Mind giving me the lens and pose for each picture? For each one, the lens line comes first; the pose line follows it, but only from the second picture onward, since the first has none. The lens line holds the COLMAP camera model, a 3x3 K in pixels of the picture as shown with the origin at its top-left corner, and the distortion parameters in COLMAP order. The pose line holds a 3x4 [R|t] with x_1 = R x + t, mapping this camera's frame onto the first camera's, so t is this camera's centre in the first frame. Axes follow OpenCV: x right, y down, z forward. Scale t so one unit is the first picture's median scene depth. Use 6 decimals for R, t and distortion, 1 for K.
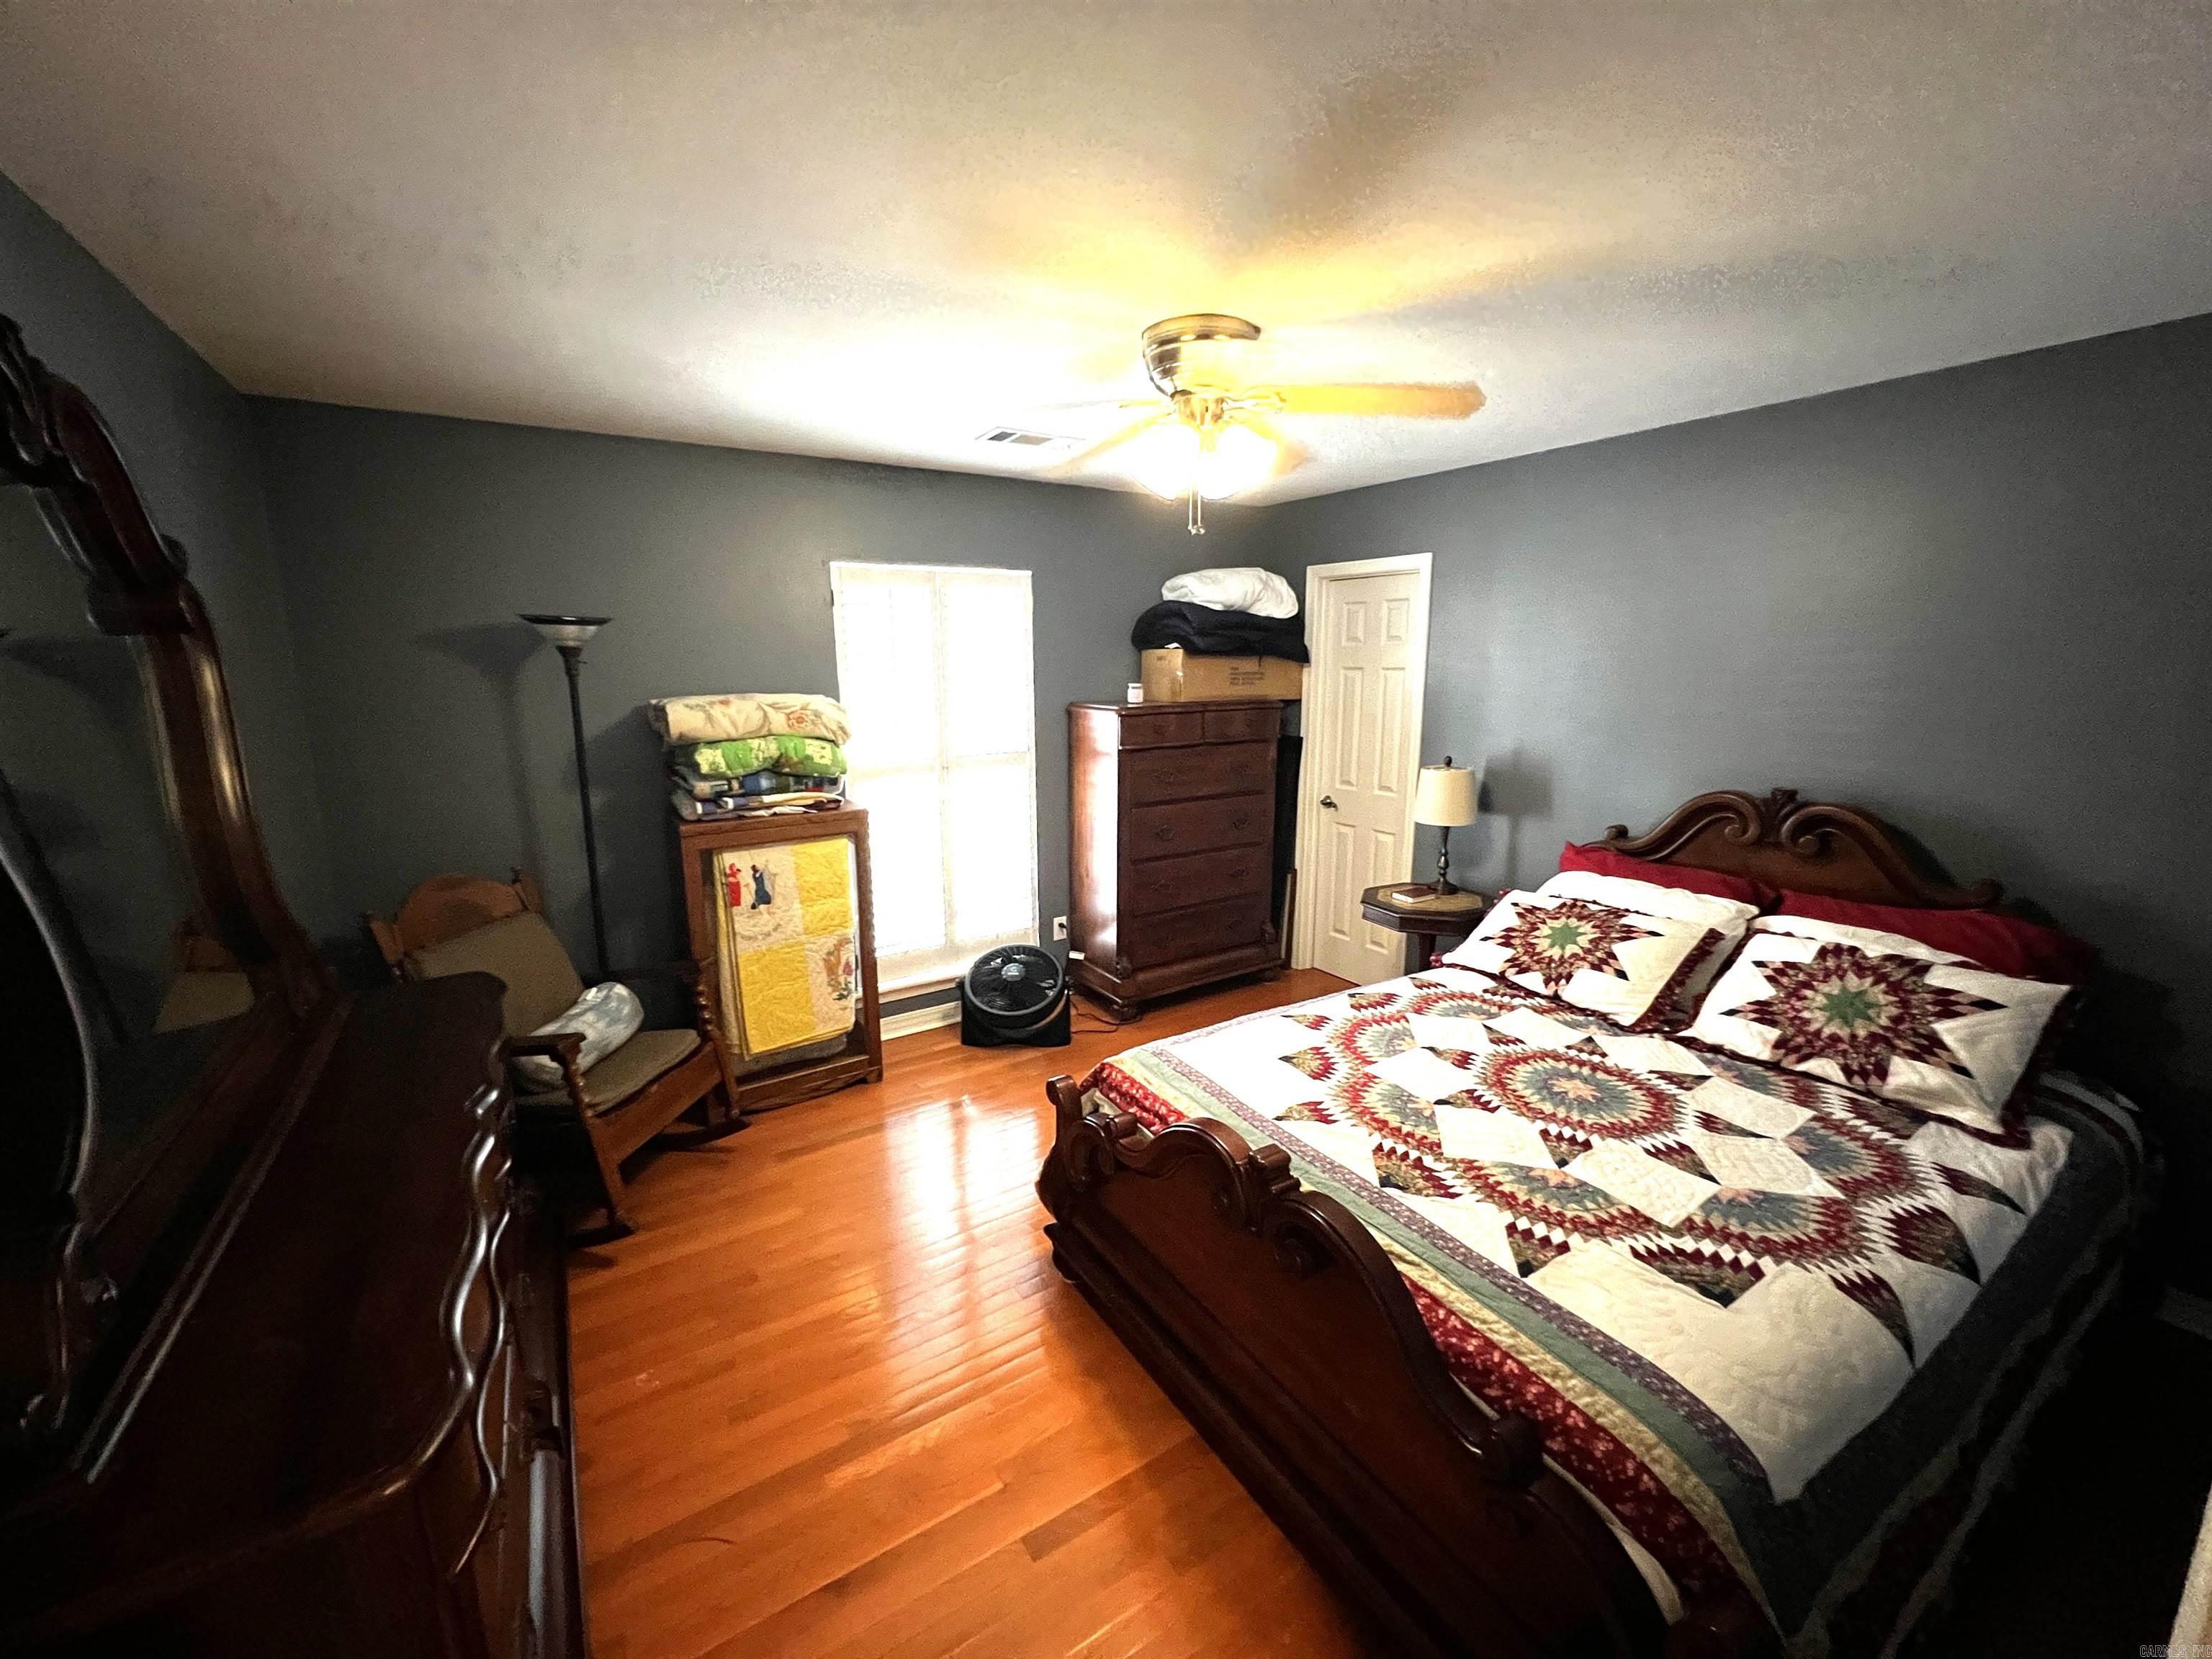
lens RADIAL K [[878.3, 0, 1100.2], [0, 878.3, 822.8], [0, 0, 1]] dist [-0.000751, -0.000538]
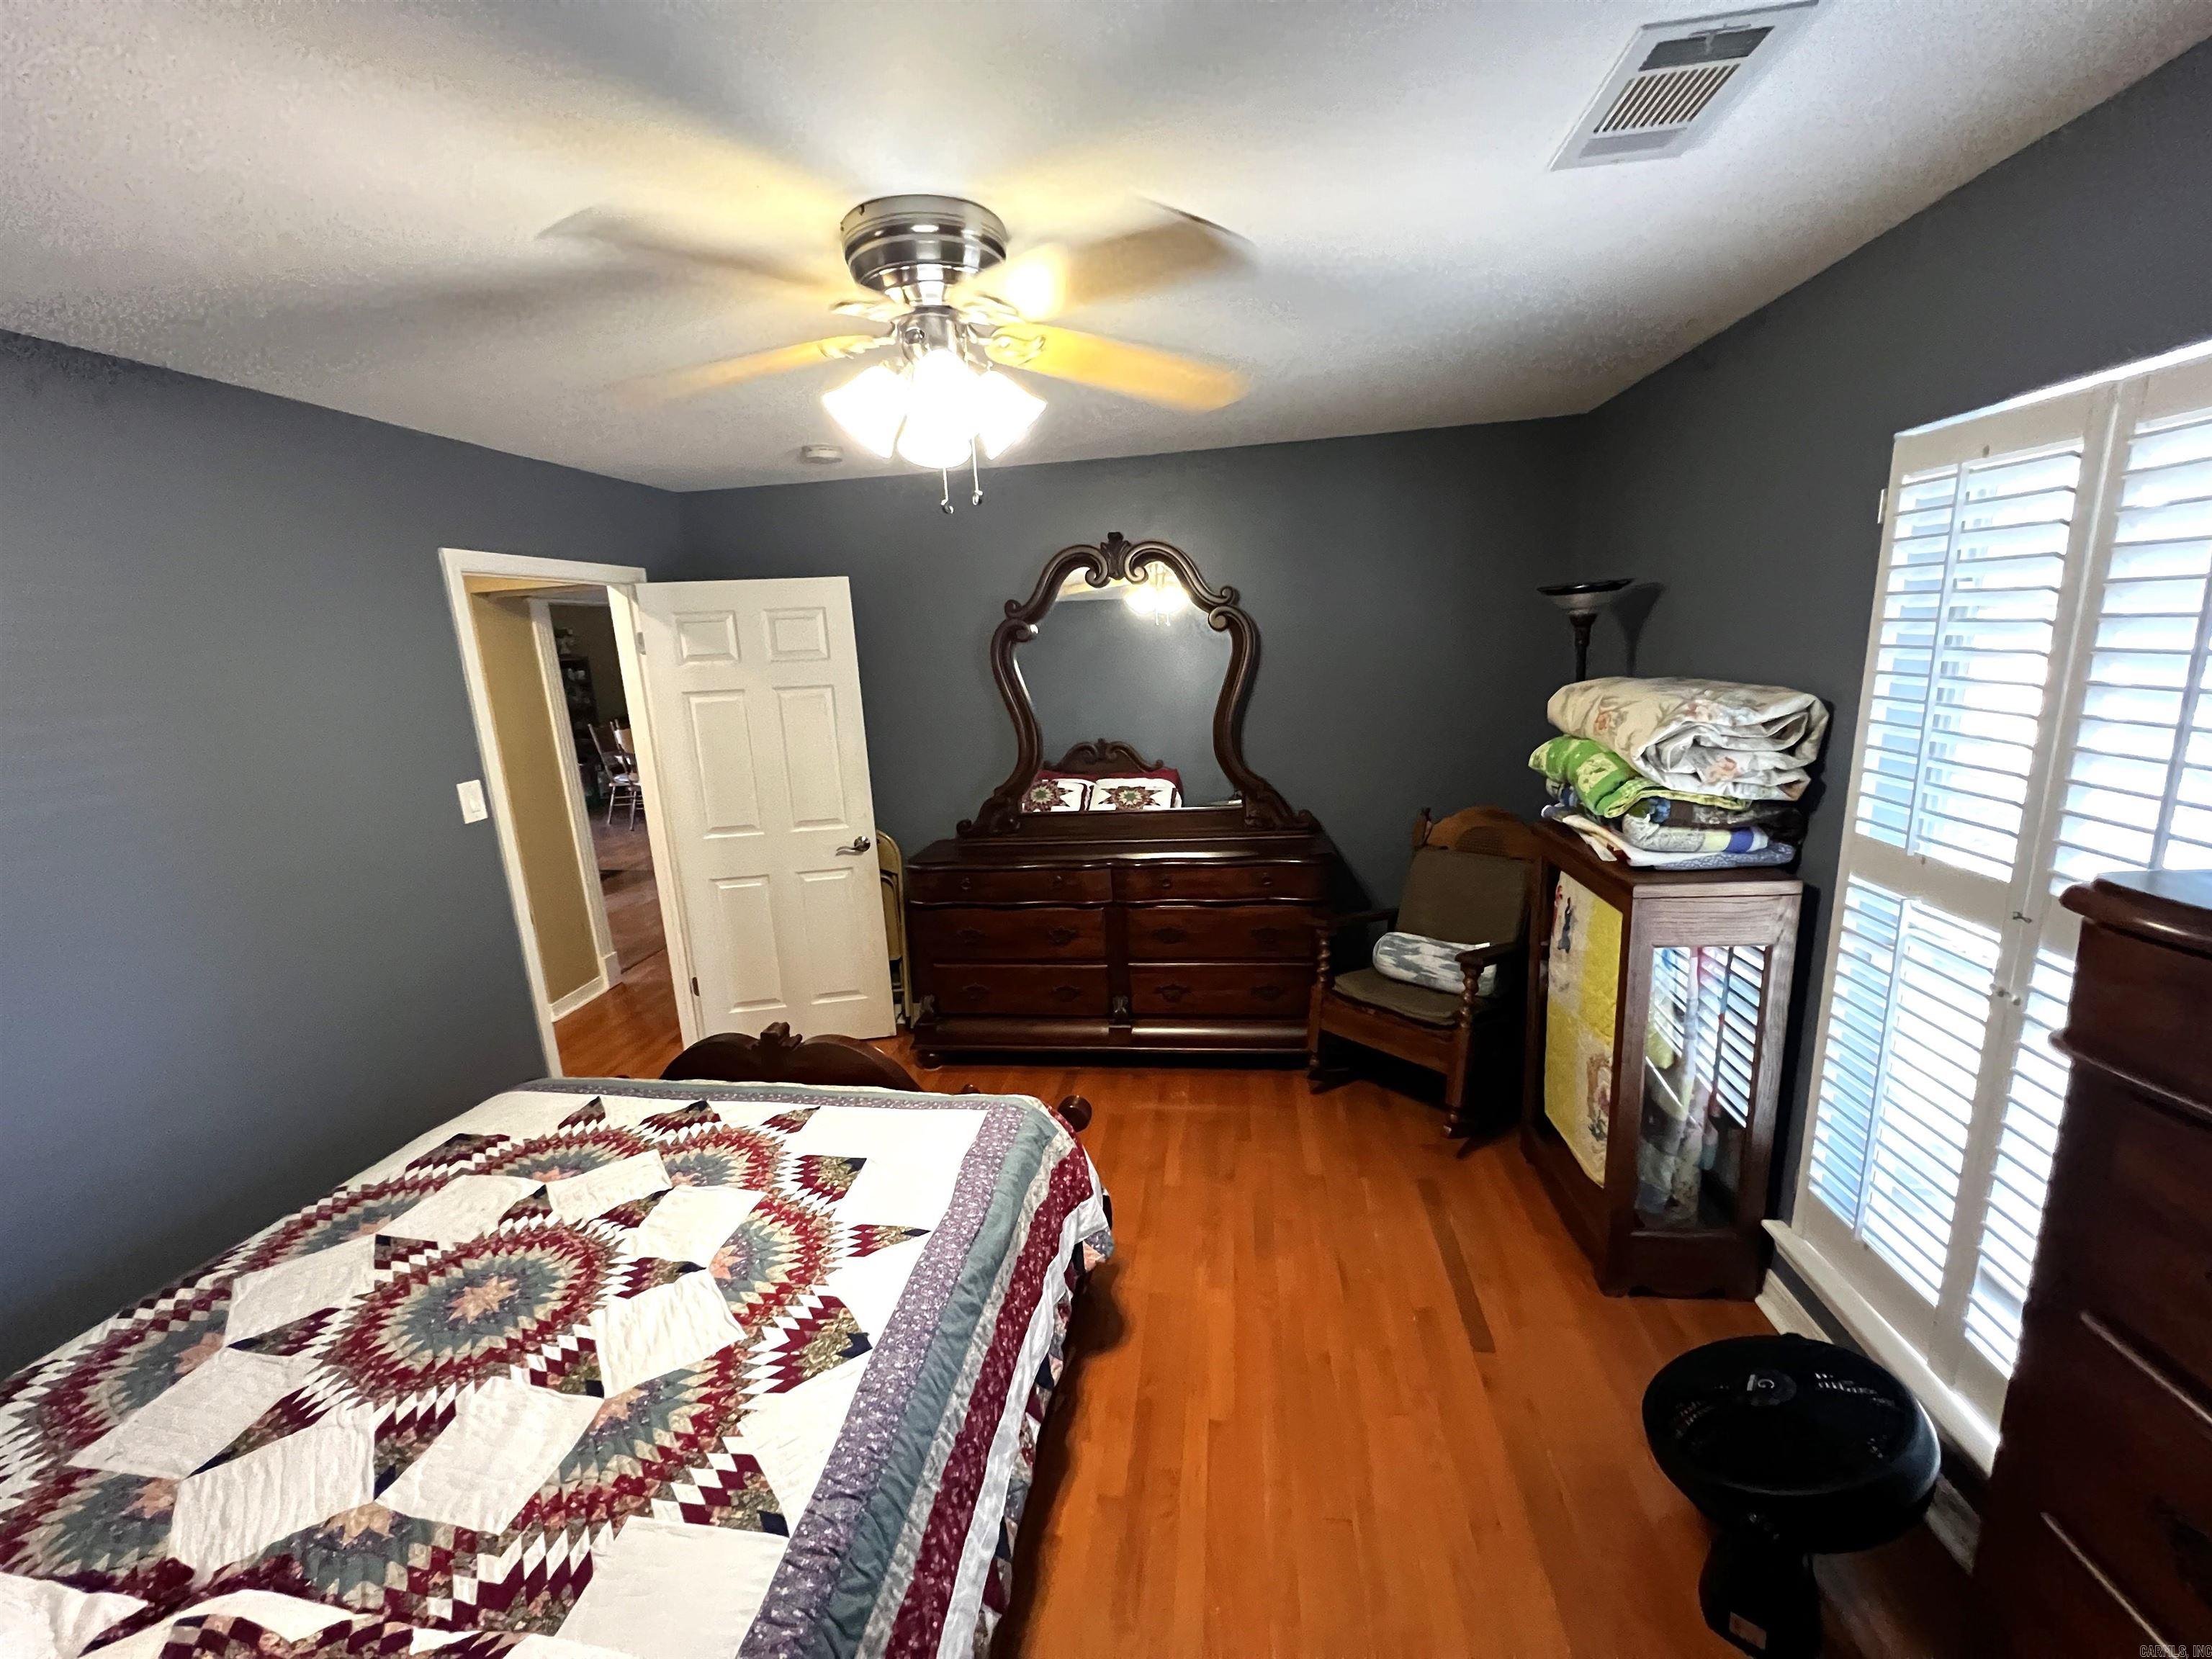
lens RADIAL K [[878.3, 0, 1098.8], [0, 878.3, 827.2], [0, 0, 1]] dist [-0.000751, -0.000538]
pose [[-0.647902, 0.199558, -0.735119, 0.675580], [-0.084297, 0.940361, 0.329569, -0.359951], [0.757045, 0.275497, -0.592439, 1.739236]]
